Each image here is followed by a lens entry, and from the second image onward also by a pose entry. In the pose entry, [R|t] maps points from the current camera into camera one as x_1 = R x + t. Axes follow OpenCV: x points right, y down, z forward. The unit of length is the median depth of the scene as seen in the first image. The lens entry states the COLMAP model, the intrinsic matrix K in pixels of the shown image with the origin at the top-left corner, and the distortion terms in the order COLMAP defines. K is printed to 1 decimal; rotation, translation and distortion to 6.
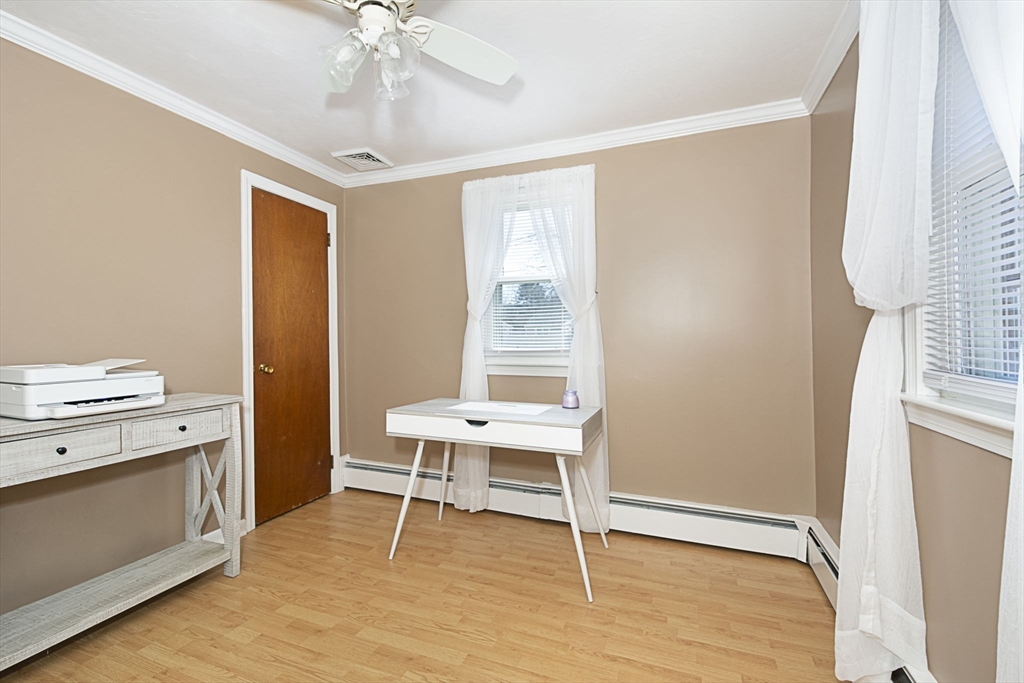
lens RADIAL K [[429.2, 0, 514.7], [0, 429.2, 329.2], [0, 0, 1]] dist [0.022090, -0.008683]
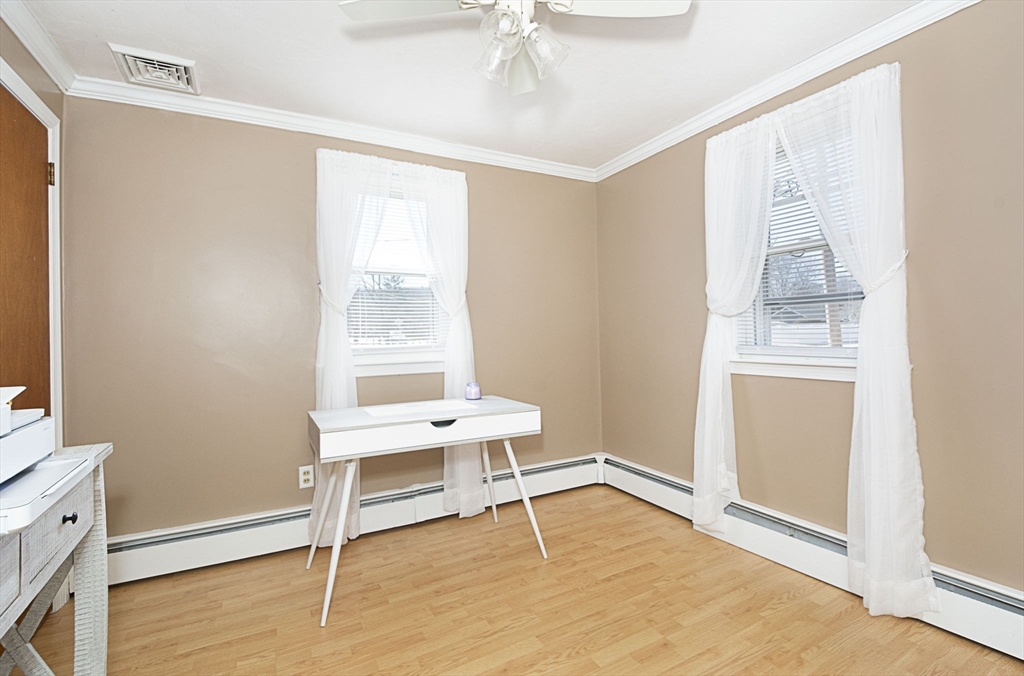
lens RADIAL K [[454.5, 0, 472.1], [0, 454.5, 314.7], [0, 0, 1]] dist [-0.002823, -0.000458]
pose [[0.679759, 0.012894, 0.733322, -0.698528], [0.011224, 0.999545, -0.027979, 0.008224], [-0.733350, 0.027250, 0.679305, 0.245415]]
